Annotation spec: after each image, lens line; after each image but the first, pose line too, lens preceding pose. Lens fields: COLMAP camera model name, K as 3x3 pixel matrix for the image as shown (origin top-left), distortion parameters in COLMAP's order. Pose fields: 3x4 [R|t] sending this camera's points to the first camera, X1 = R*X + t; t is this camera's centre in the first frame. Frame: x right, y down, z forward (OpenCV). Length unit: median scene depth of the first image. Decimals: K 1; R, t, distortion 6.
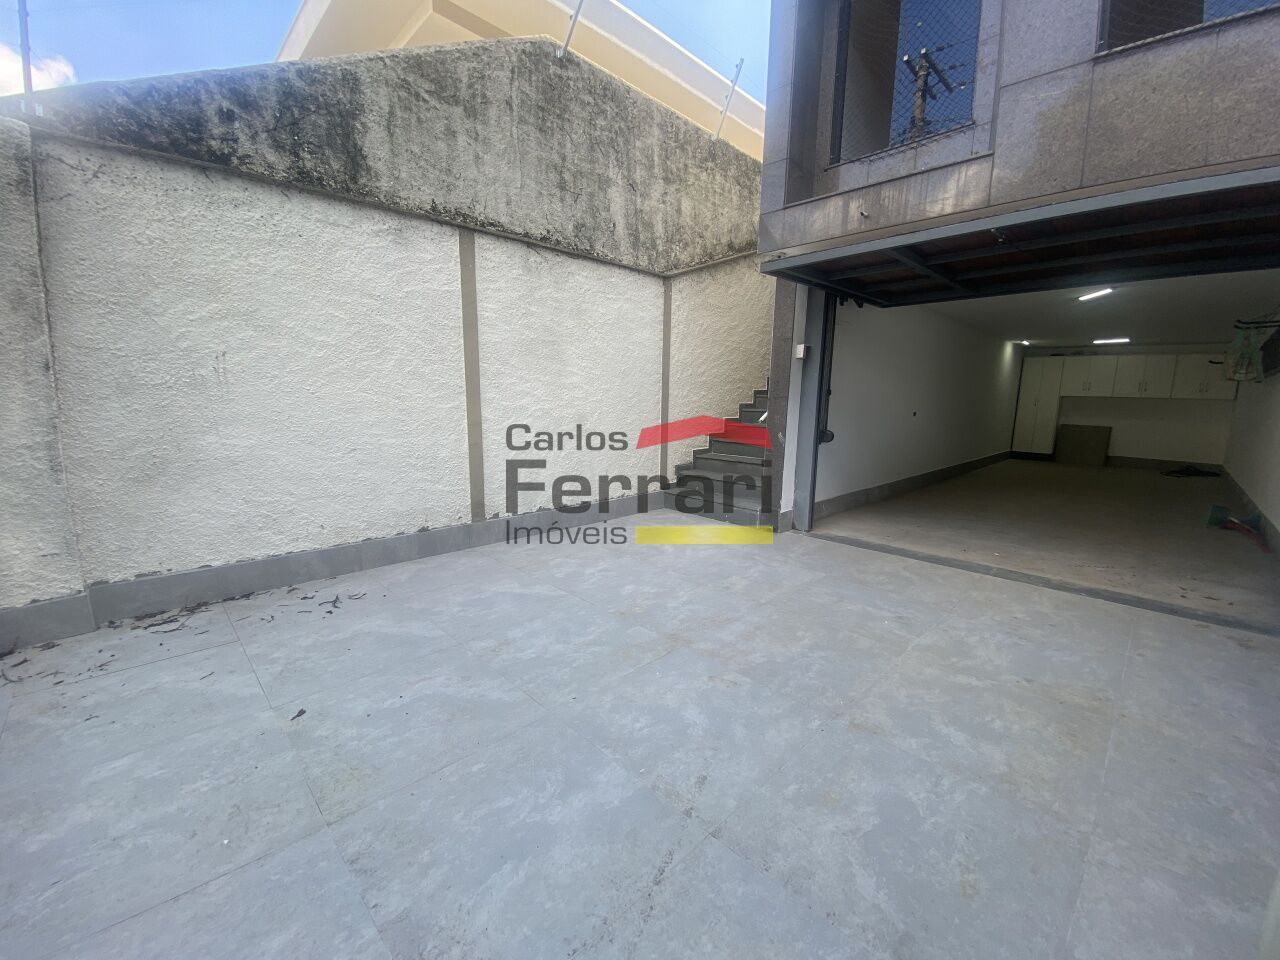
lens RADIAL K [[523.0, 0, 640.5], [0, 523.0, 484.1], [0, 0, 1]] dist [0.026525, -0.023138]
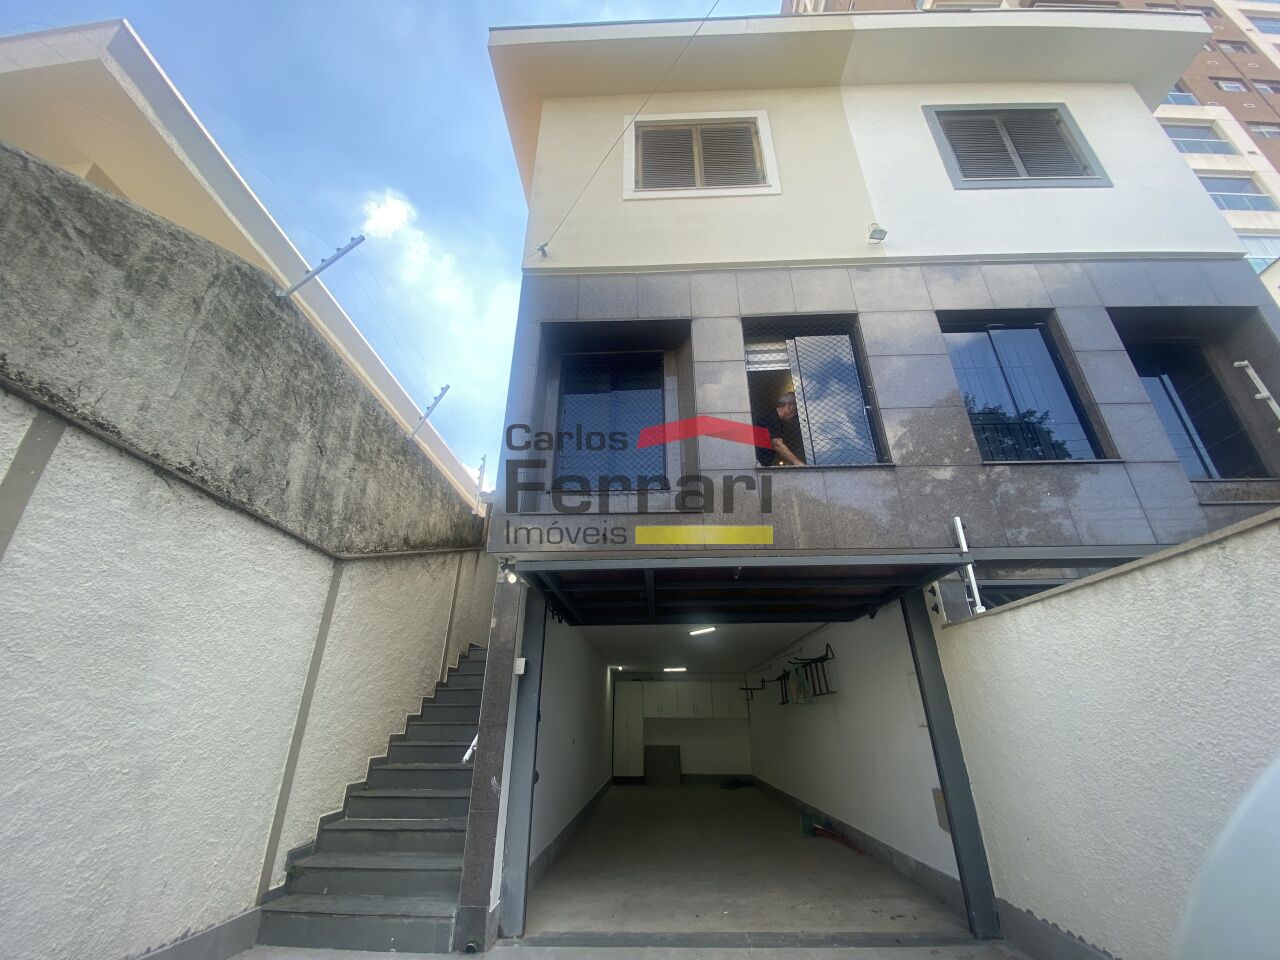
lens RADIAL K [[523.0, 0, 640.5], [0, 523.0, 484.1], [0, 0, 1]] dist [0.026525, -0.023138]
pose [[0.733490, 0.265949, 0.625510, -0.156885], [0.124899, 0.851866, -0.508649, -0.043218], [-0.668126, 0.451215, 0.591619, 0.218265]]
